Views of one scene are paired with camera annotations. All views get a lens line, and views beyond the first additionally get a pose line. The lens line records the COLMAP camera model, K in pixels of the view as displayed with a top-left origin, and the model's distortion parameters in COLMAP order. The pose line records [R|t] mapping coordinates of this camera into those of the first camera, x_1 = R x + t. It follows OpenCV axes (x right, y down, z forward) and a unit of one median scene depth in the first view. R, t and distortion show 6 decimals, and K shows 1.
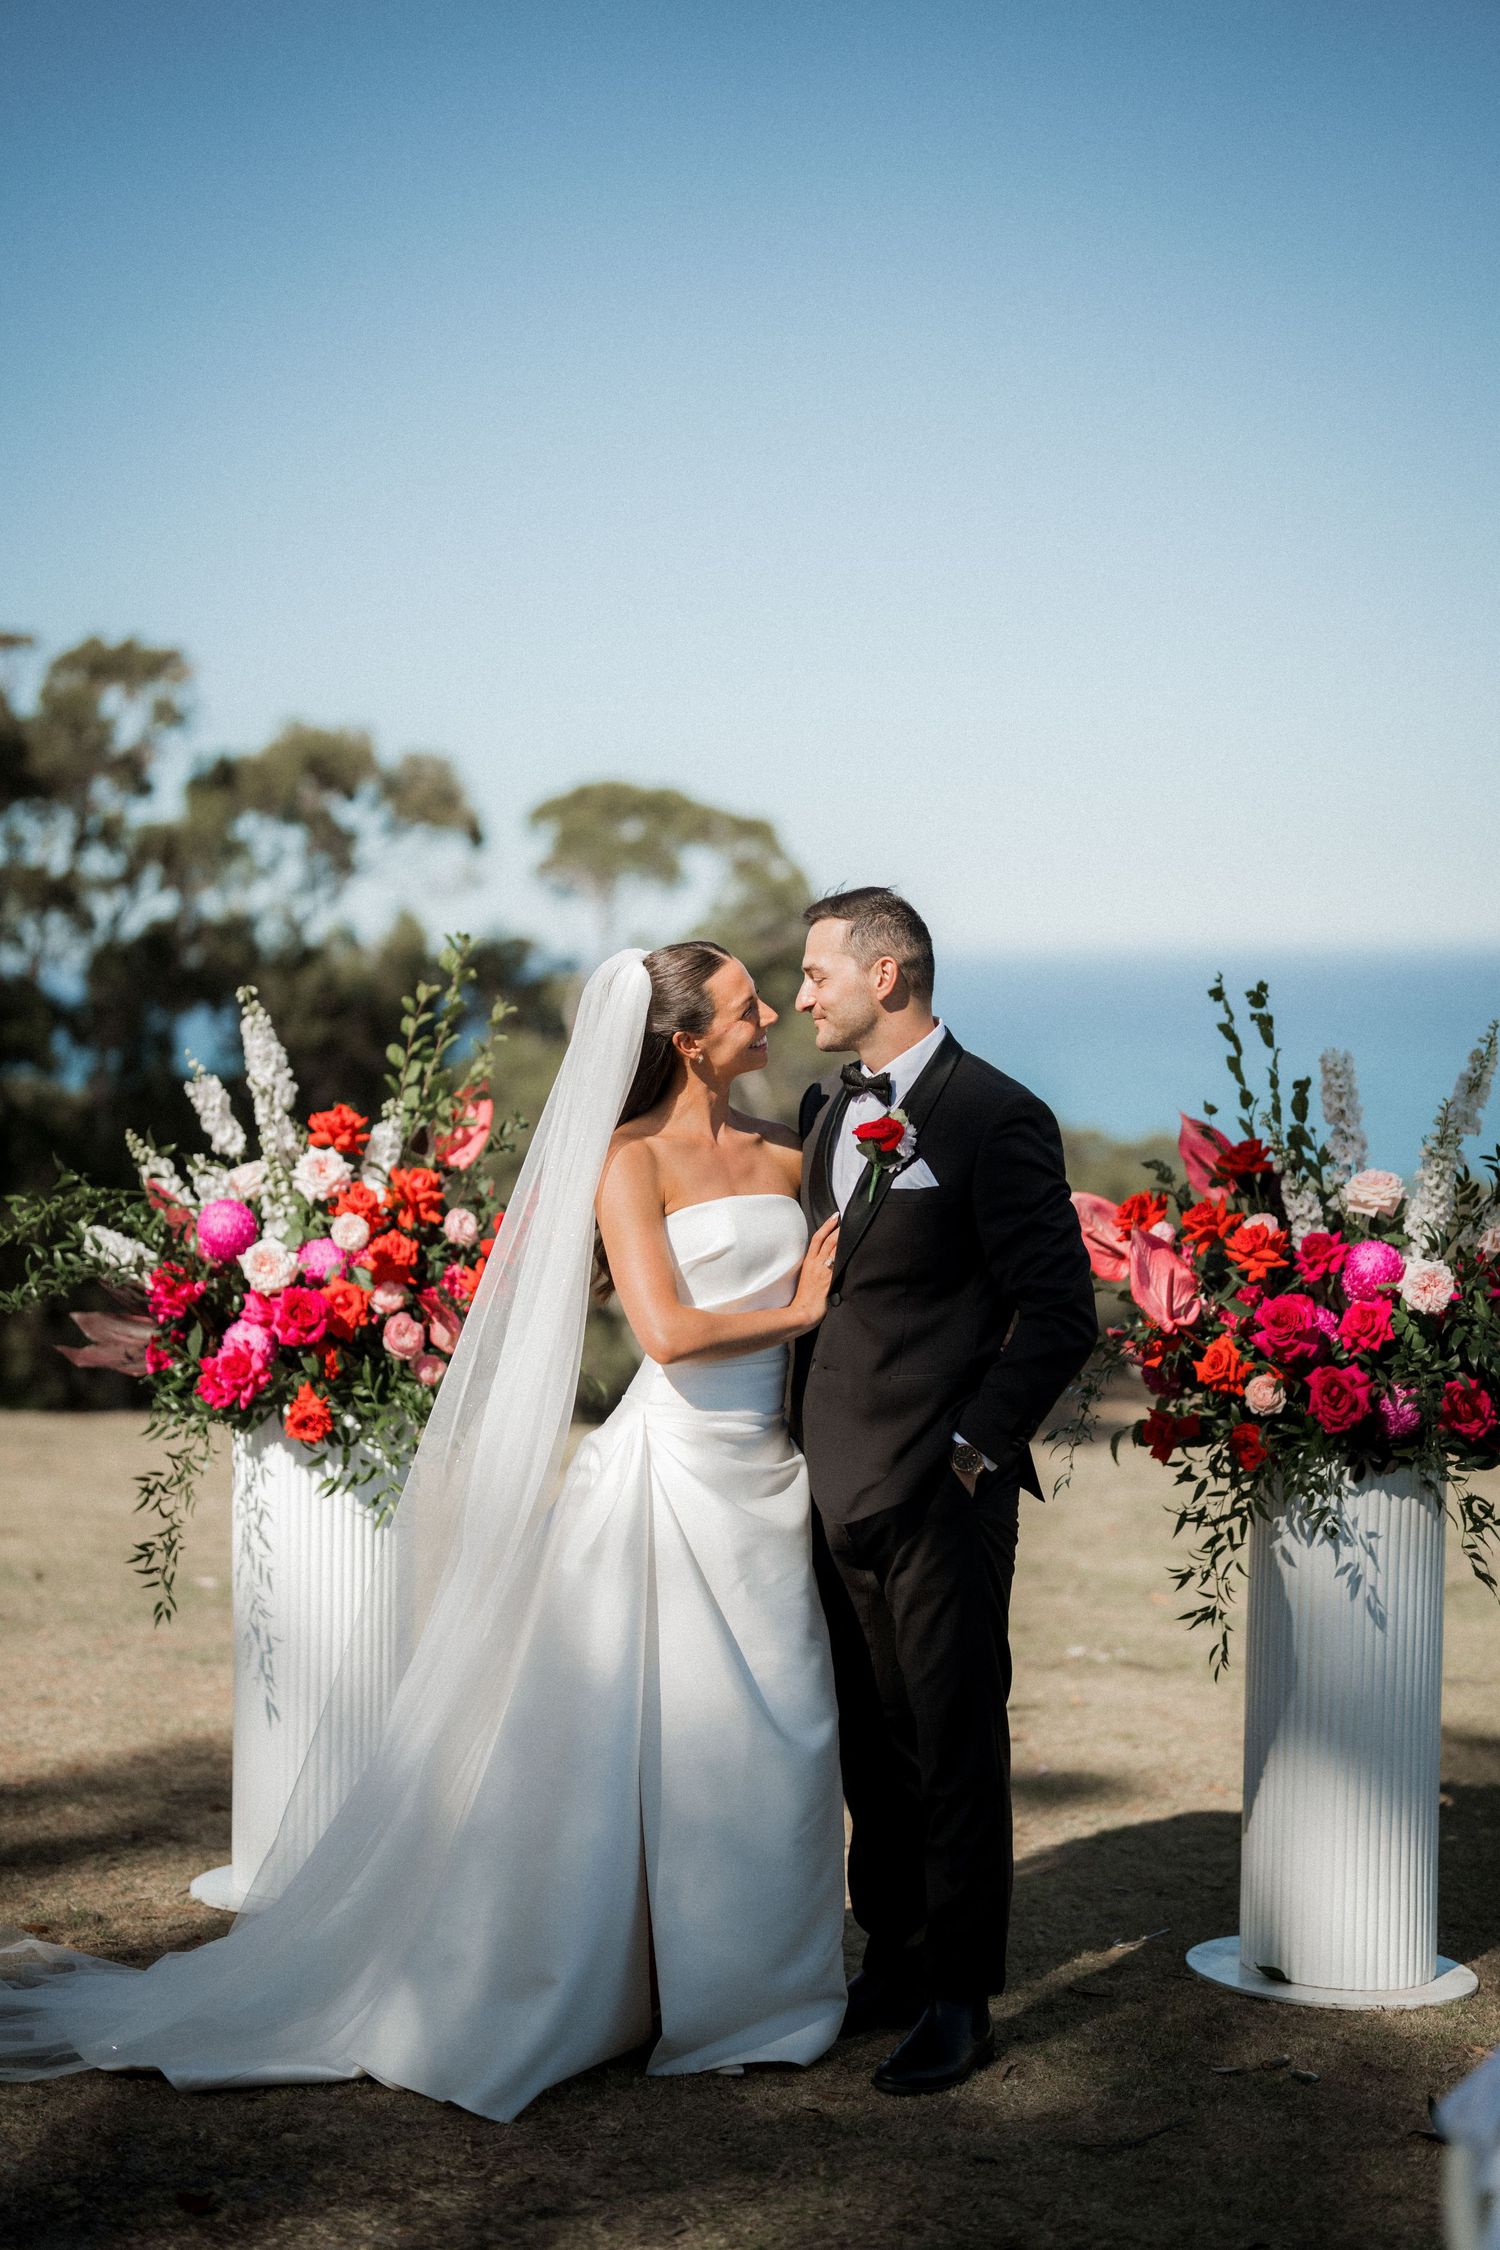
lens RADIAL K [[3306.2, 0, 749.8], [0, 3306.2, 1254.1], [0, 0, 1]] dist [-0.214256, 1.530548]
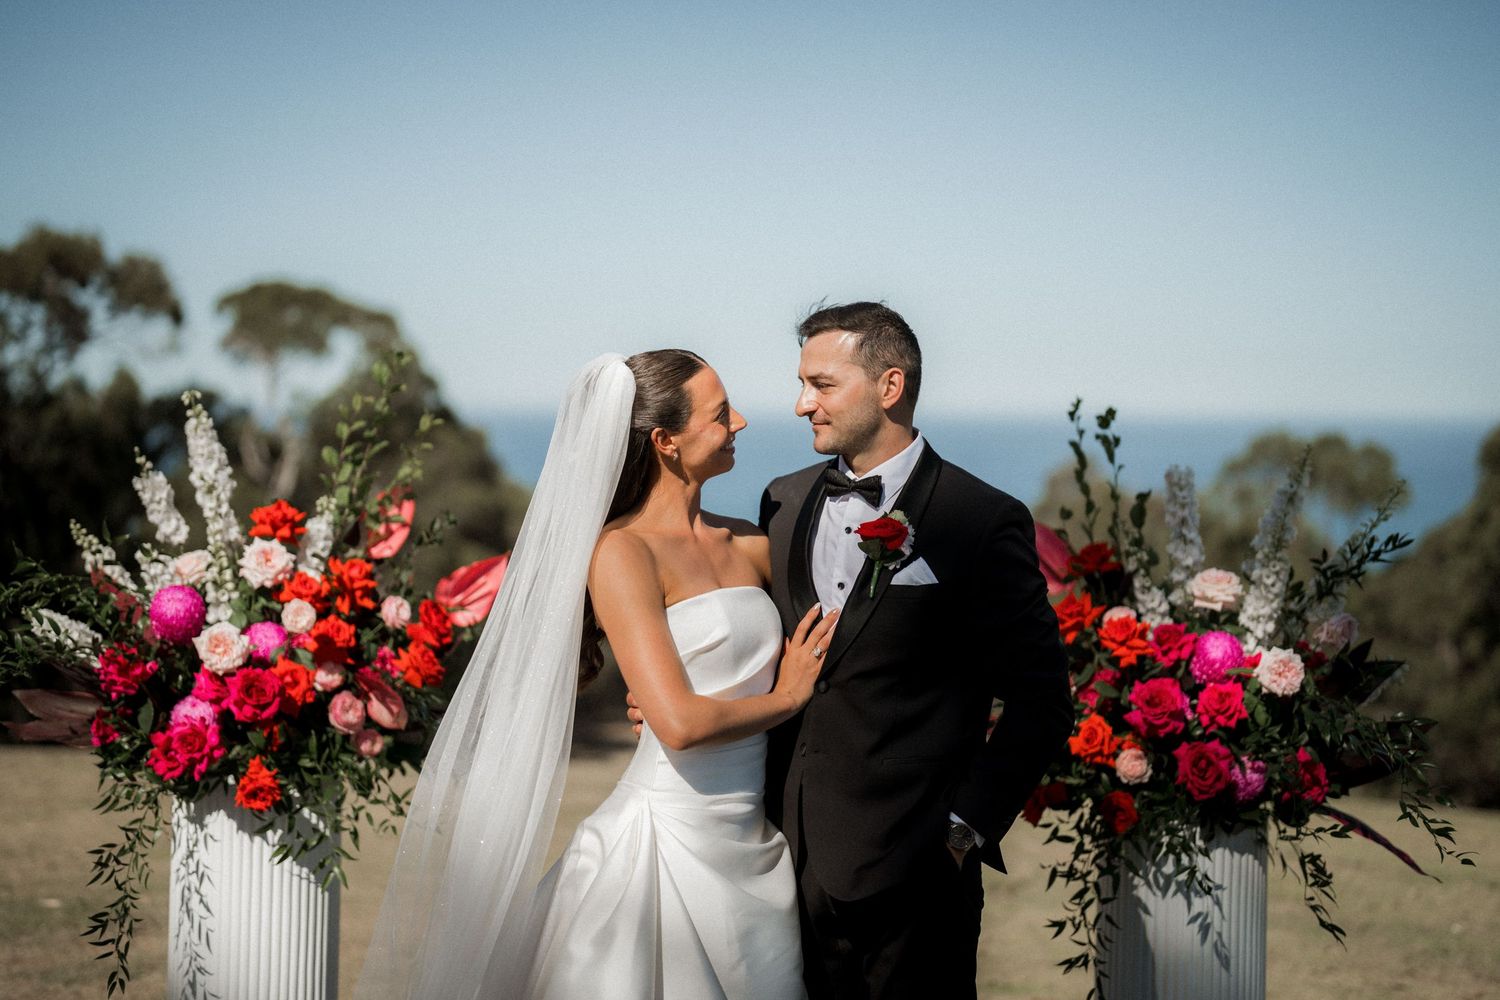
lens RADIAL K [[2204.2, 0, 750.0], [0, 2204.2, 500.0], [0, 0, 1]] dist [-0.214256, 1.530548]
pose [[0.981157, 0.016856, 0.192477, -0.115460], [-0.006583, 0.998525, -0.053886, -0.007228], [-0.193101, 0.051603, 0.979821, 0.261163]]
